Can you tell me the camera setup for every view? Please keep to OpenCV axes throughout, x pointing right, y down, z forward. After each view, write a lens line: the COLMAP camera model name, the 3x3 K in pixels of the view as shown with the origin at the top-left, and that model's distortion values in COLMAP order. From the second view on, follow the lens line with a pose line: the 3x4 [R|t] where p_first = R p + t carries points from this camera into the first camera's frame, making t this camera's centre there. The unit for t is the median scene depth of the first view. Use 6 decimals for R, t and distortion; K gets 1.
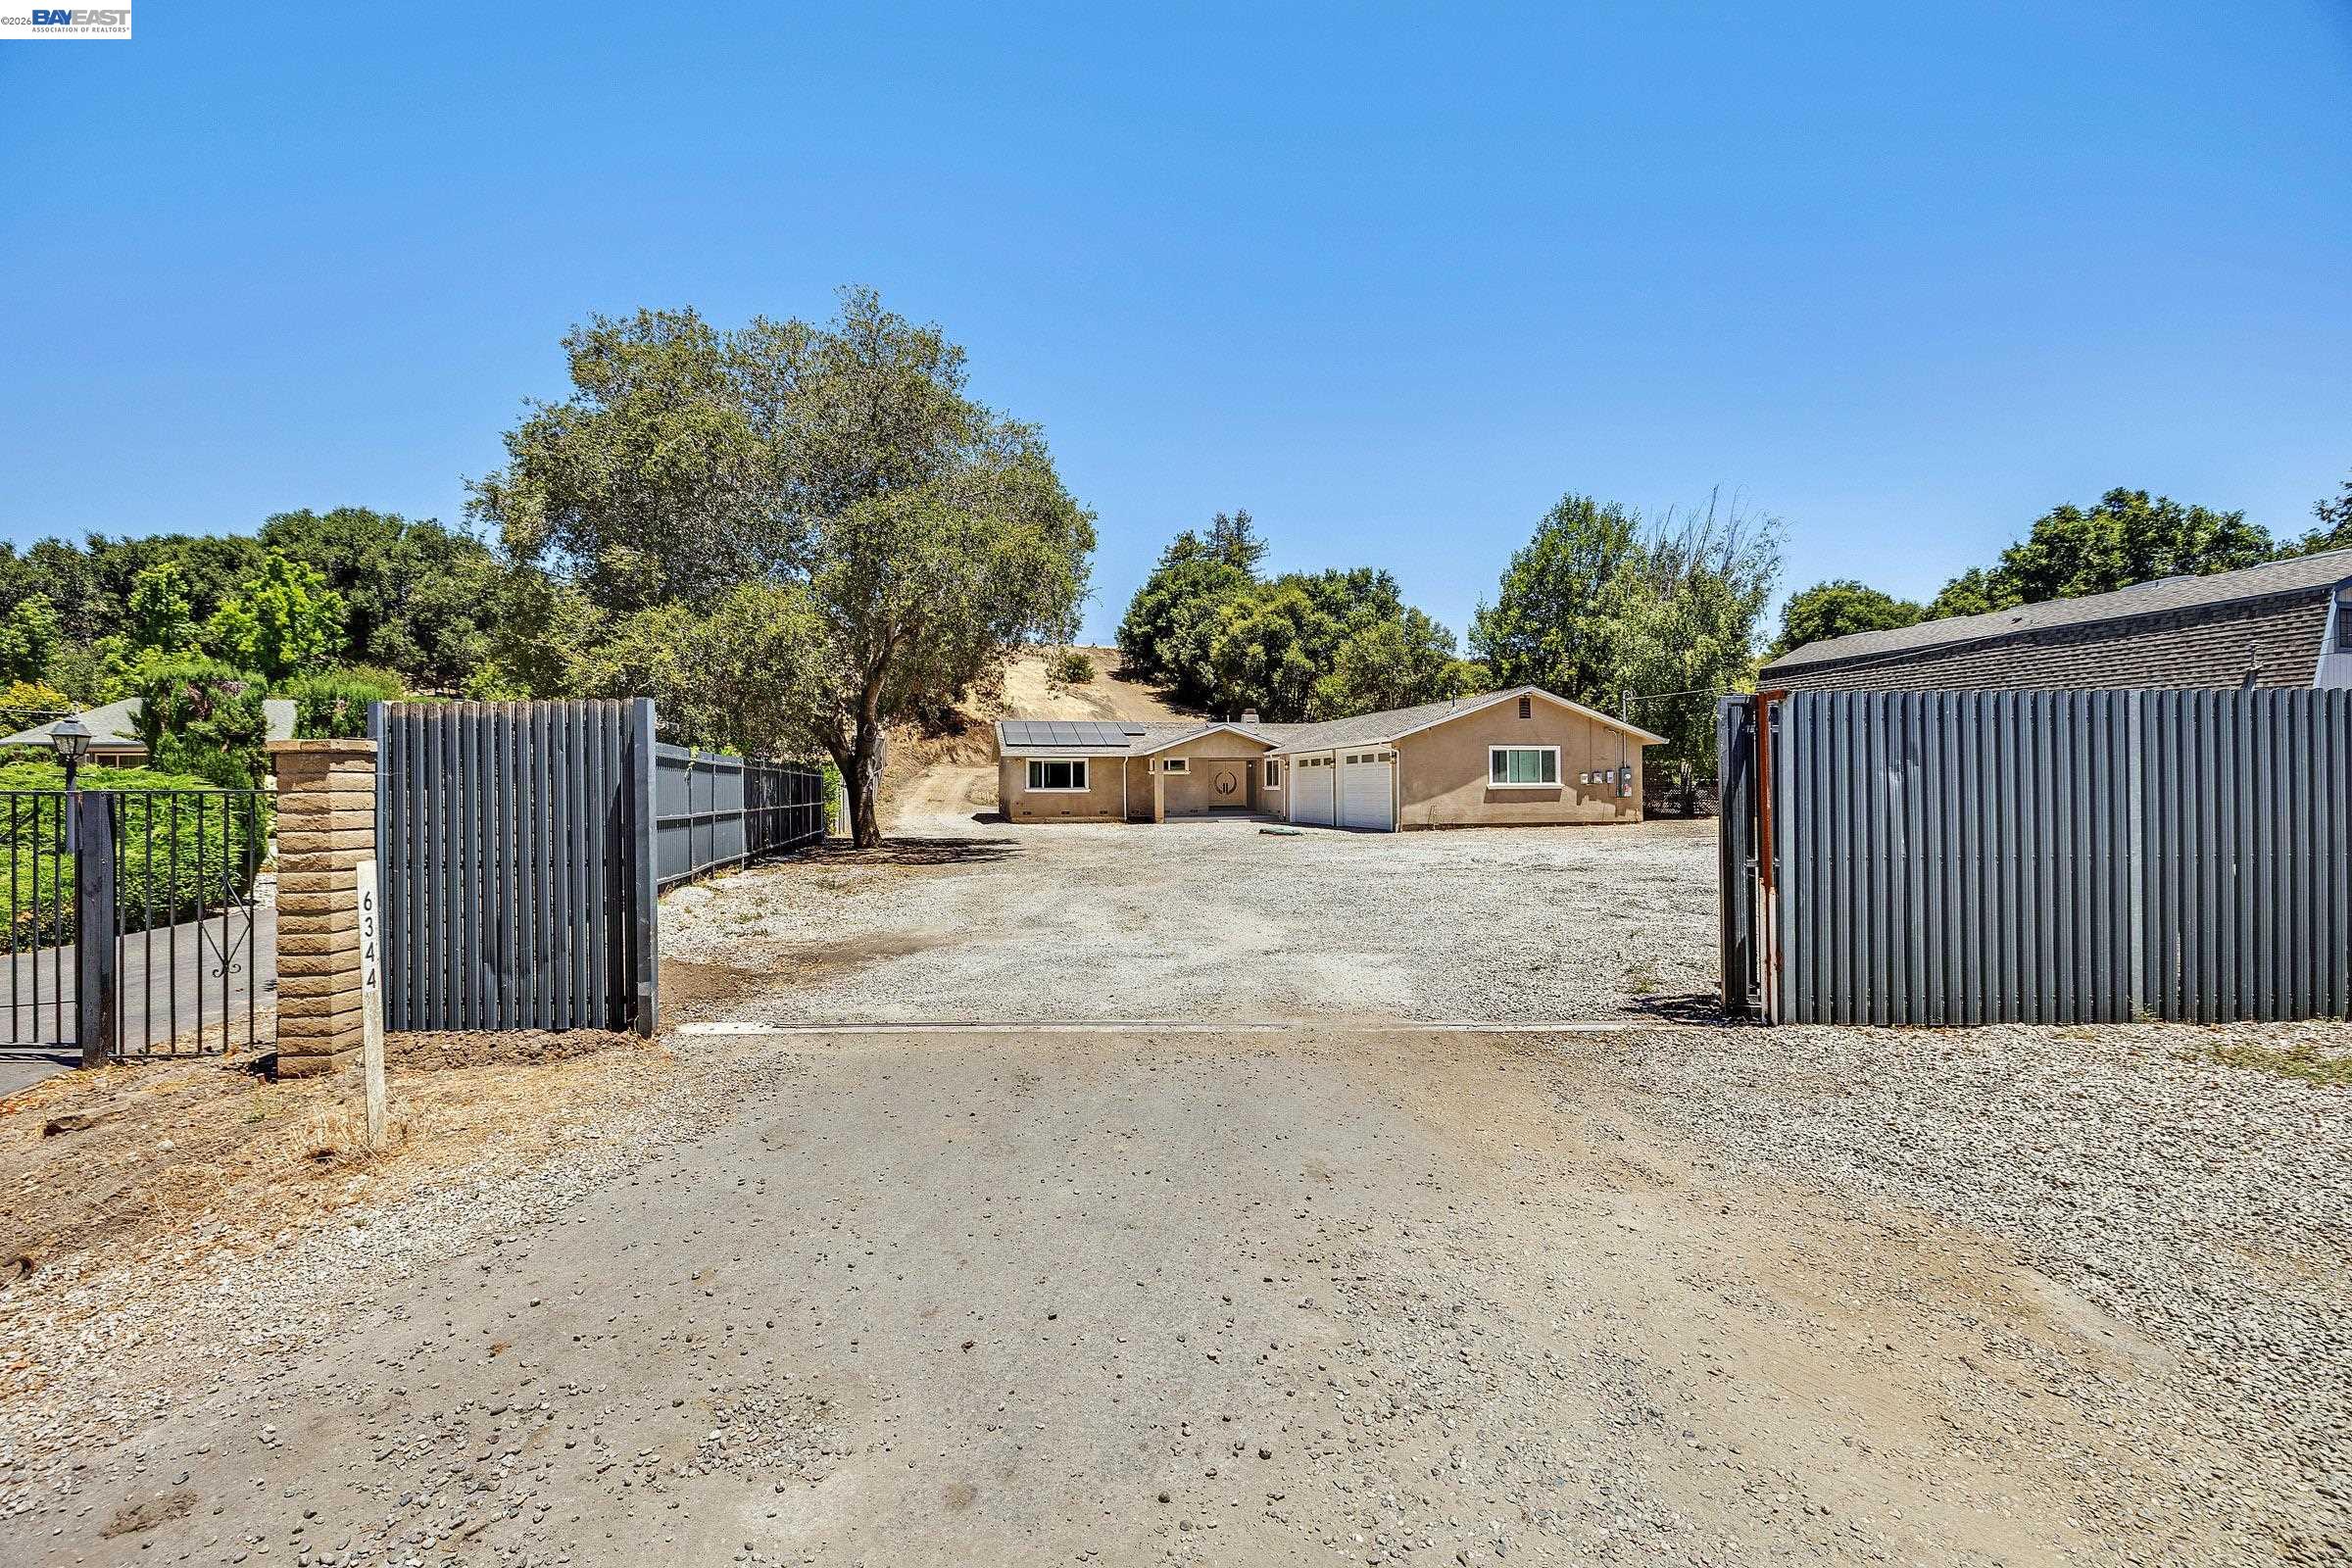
lens RADIAL K [[981.1, 0, 1168.0], [0, 981.1, 785.7], [0, 0, 1]] dist [0.000091, 0.000679]
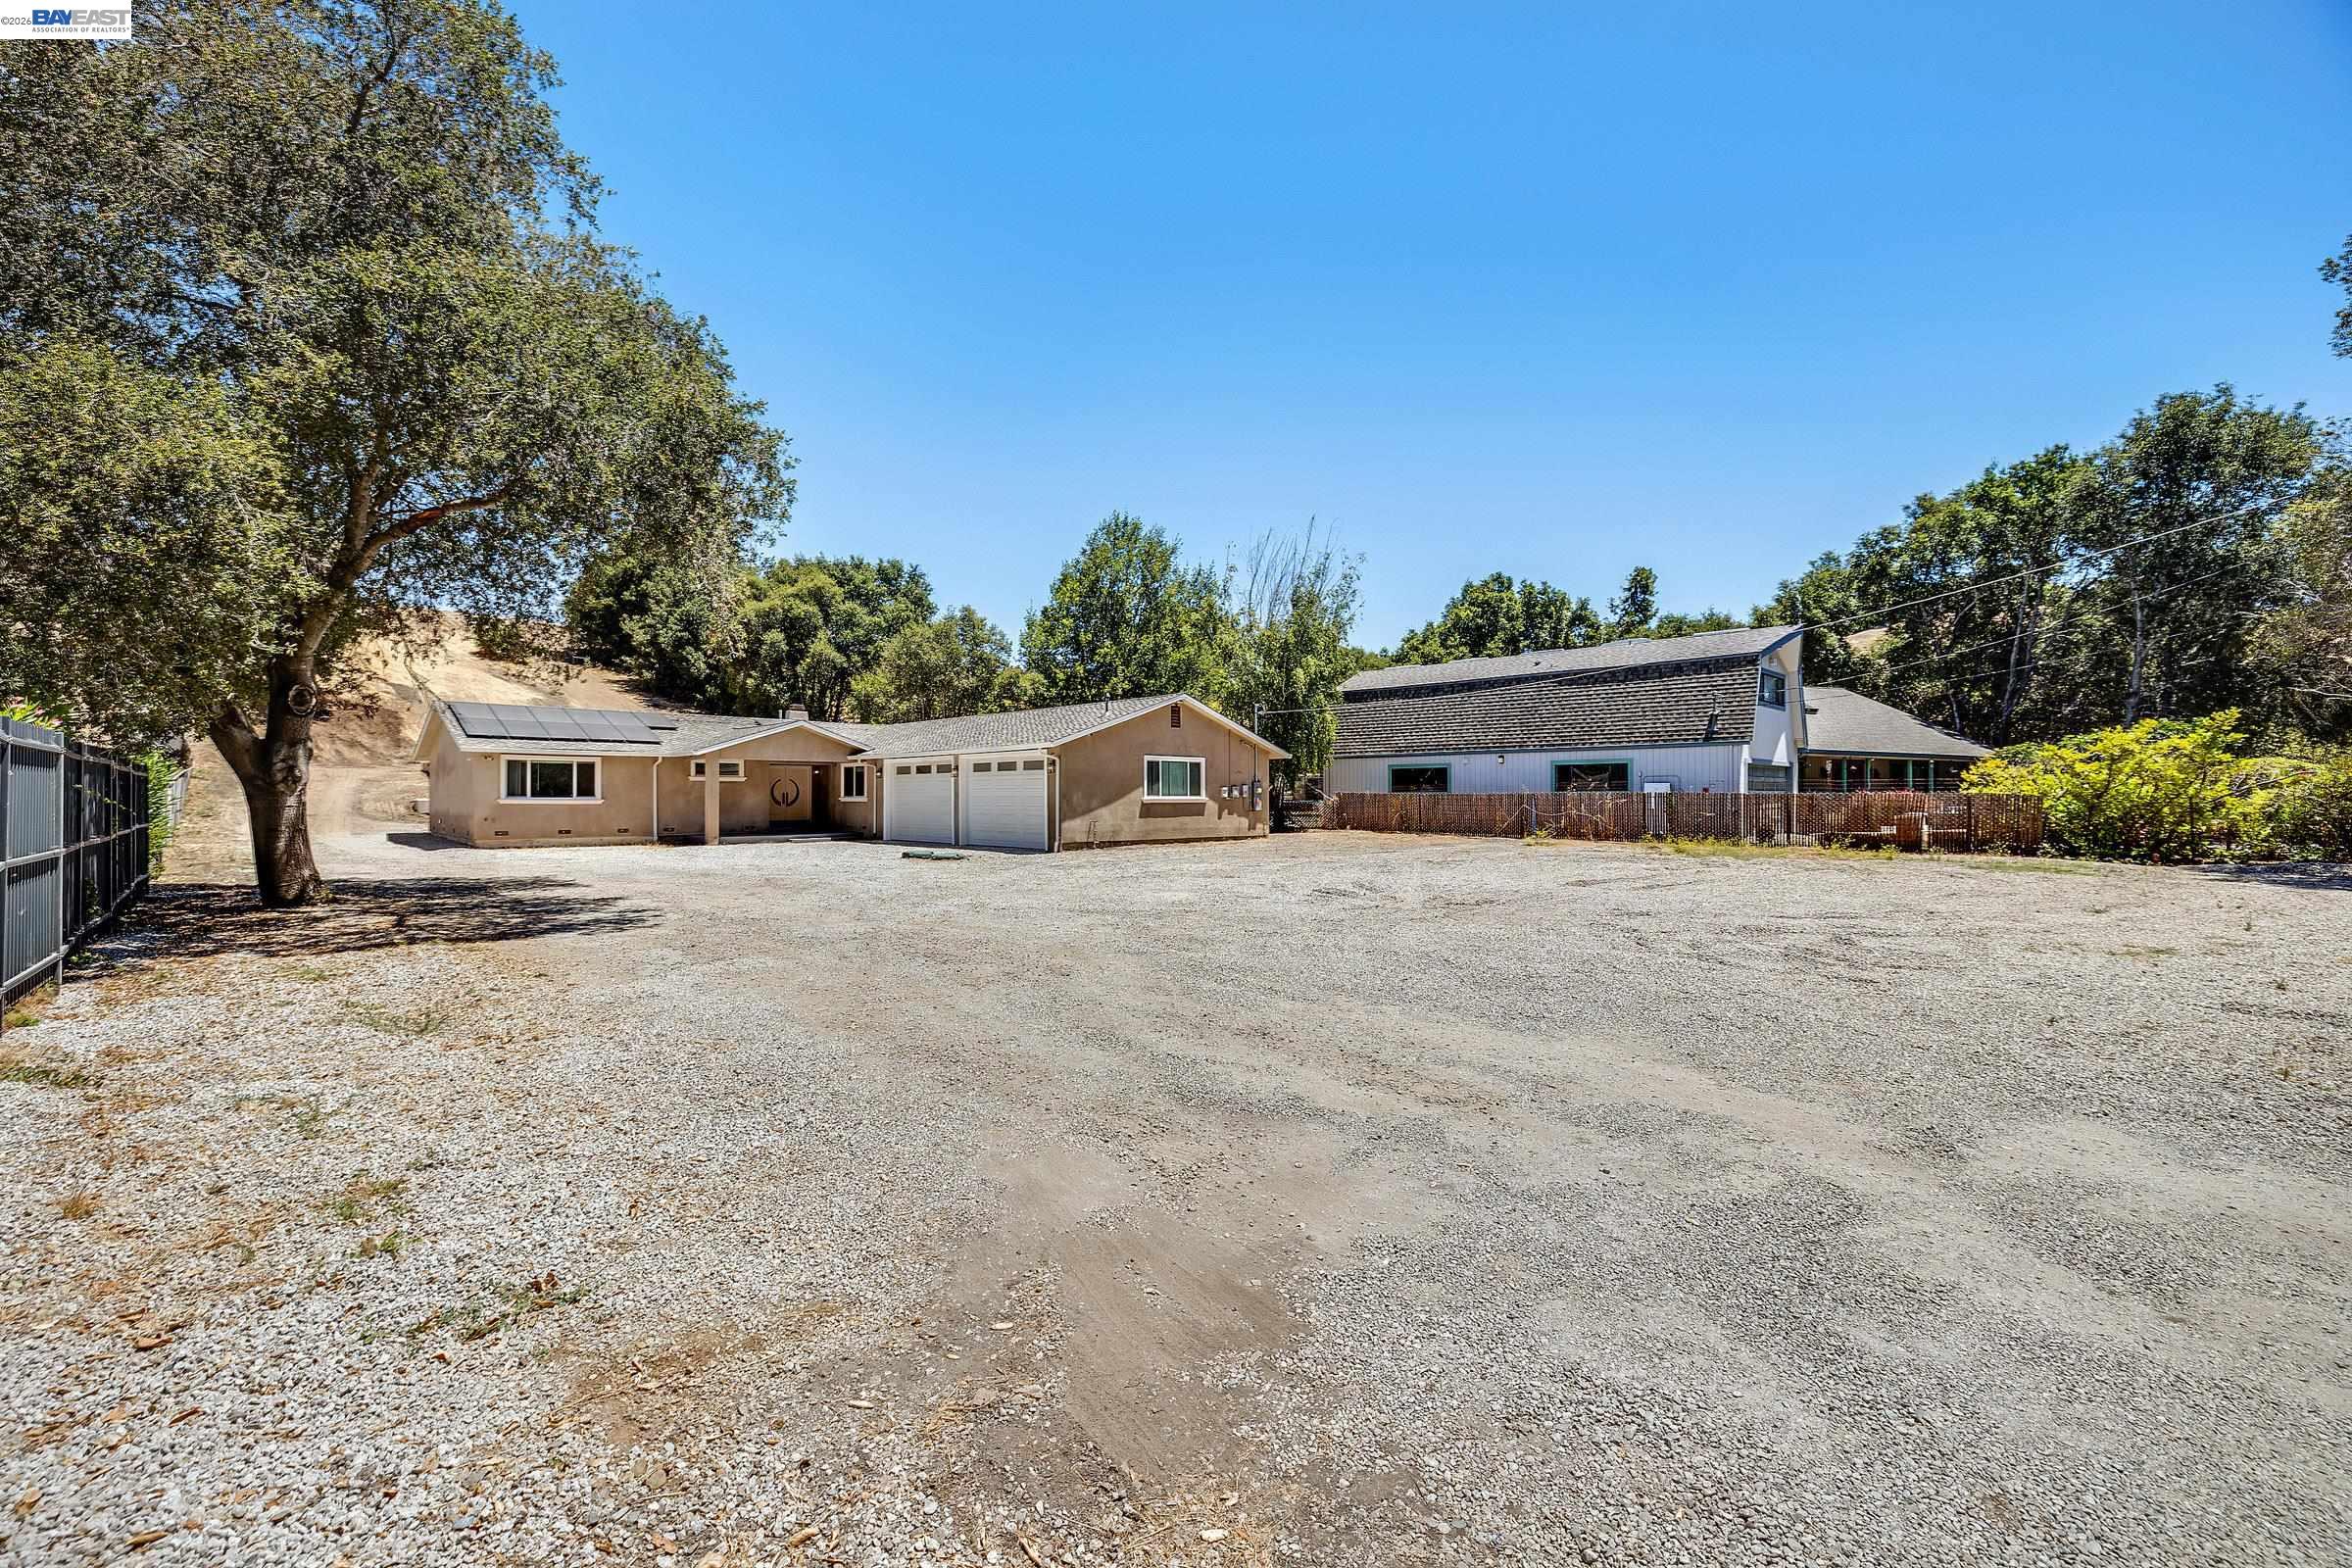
lens RADIAL K [[981.1, 0, 1170.5], [0, 981.1, 791.0], [0, 0, 1]] dist [0.000091, 0.000679]
pose [[0.857269, 0.010202, 0.514768, -0.068728], [-0.007697, 0.999946, -0.006999, -0.000661], [-0.514812, 0.002038, 0.857301, 0.108363]]
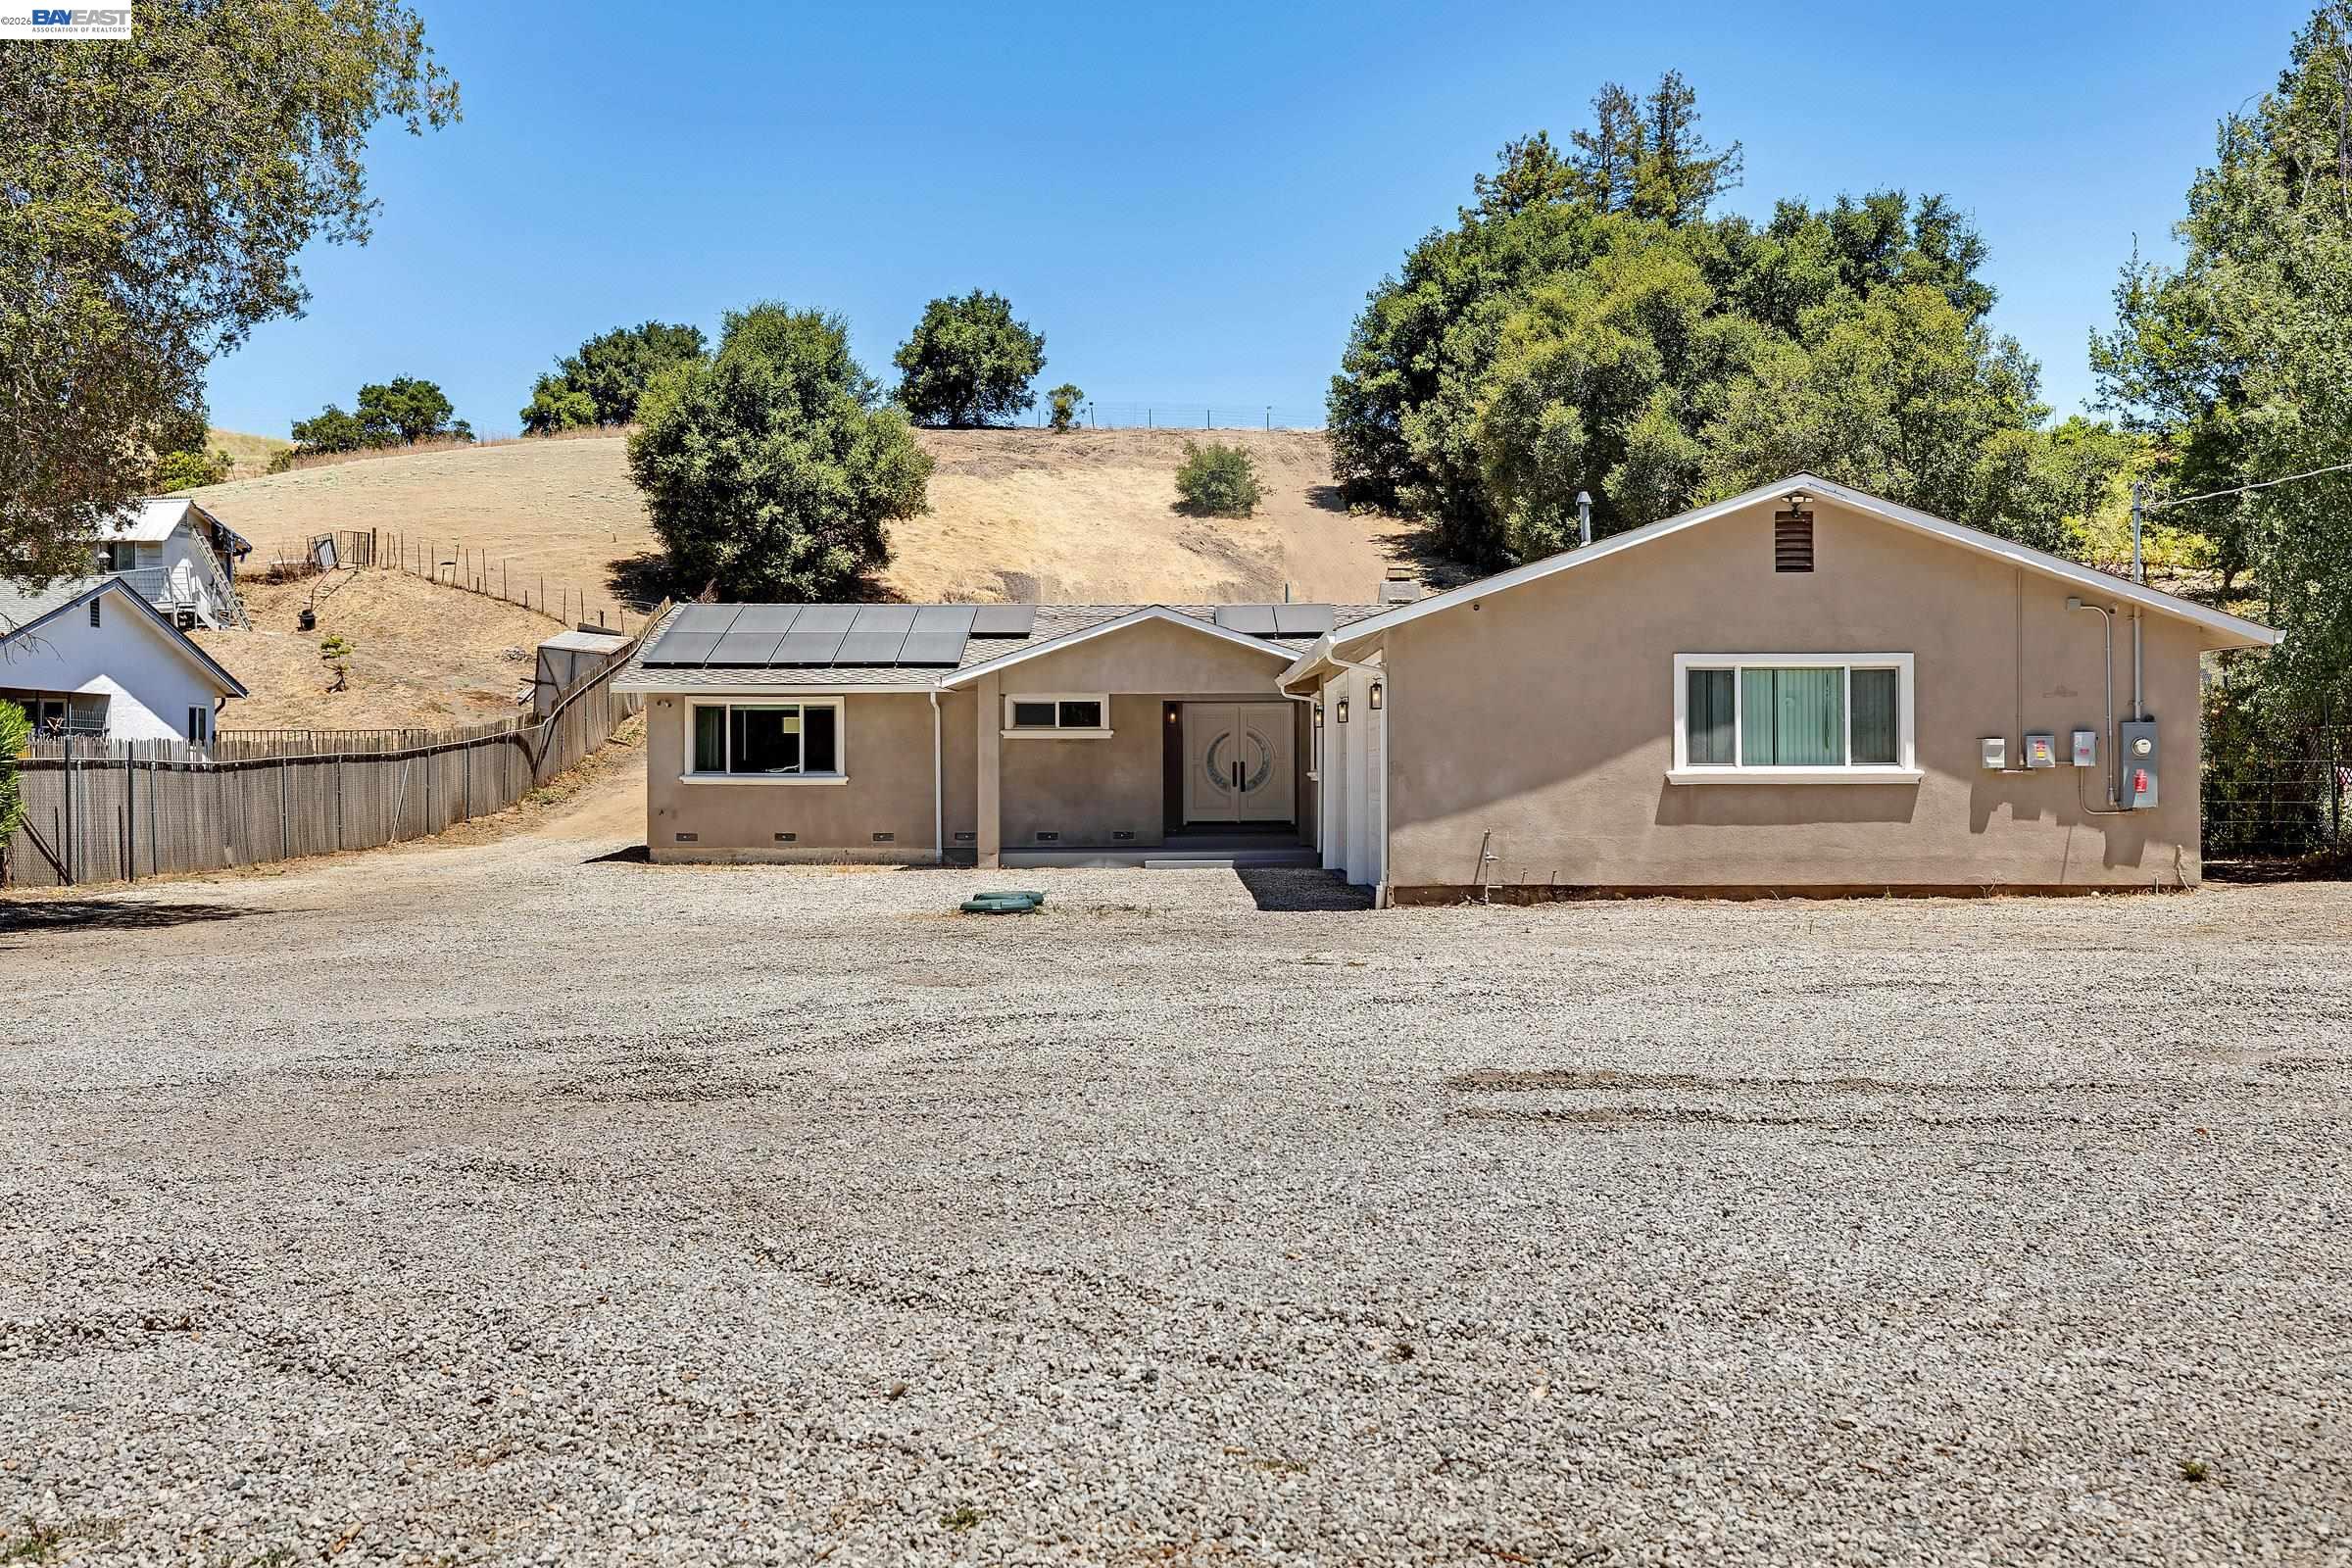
lens RADIAL K [[2270.4, 0, 1184.6], [0, 2270.4, 775.6], [0, 0, 1]] dist [0.012279, 0.000000]
pose [[0.975217, 0.003697, -0.221217, 0.183979], [-0.002456, 0.999980, 0.005885, -0.001775], [0.221235, -0.005196, 0.975207, 0.110182]]
